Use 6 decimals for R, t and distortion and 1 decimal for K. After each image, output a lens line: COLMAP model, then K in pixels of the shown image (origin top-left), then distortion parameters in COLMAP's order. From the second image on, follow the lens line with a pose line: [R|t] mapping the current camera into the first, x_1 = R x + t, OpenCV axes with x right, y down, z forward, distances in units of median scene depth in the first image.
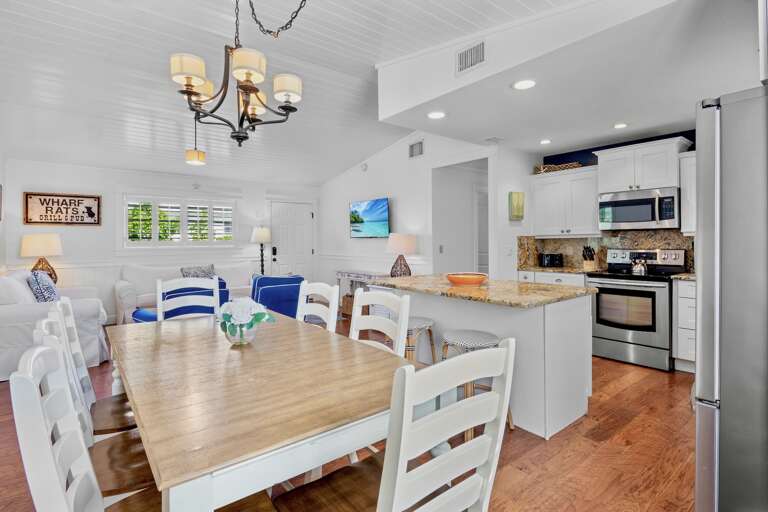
lens RADIAL K [[377.1, 0, 376.3], [0, 377.1, 240.7], [0, 0, 1]] dist [-0.005540, -0.001013]
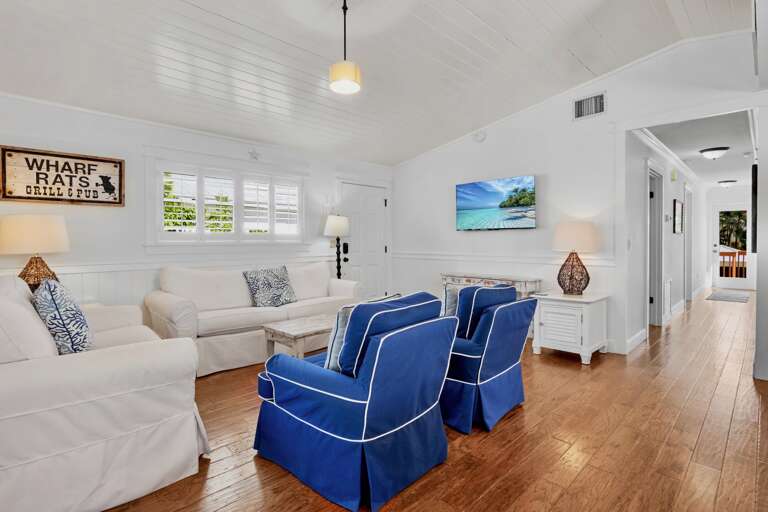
lens RADIAL K [[375.6, 0, 379.8], [0, 375.6, 248.5], [0, 0, 1]] dist [-0.005773, -0.001277]
pose [[0.995305, 0.002775, 0.096749, -0.374633], [-0.004805, 0.999773, 0.020754, 0.016681], [-0.096669, -0.021121, 0.995092, 0.333035]]
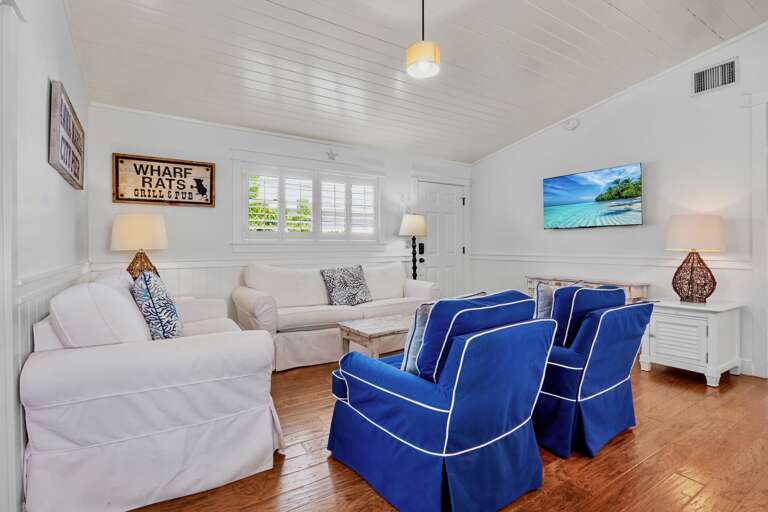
lens RADIAL K [[375.6, 0, 379.8], [0, 375.6, 248.5], [0, 0, 1]] dist [-0.005773, -0.001277]
pose [[0.994912, 0.005782, -0.100583, -0.378106], [-0.004832, 0.999941, 0.009686, 0.028554], [0.100633, -0.009150, 0.994882, 0.362933]]
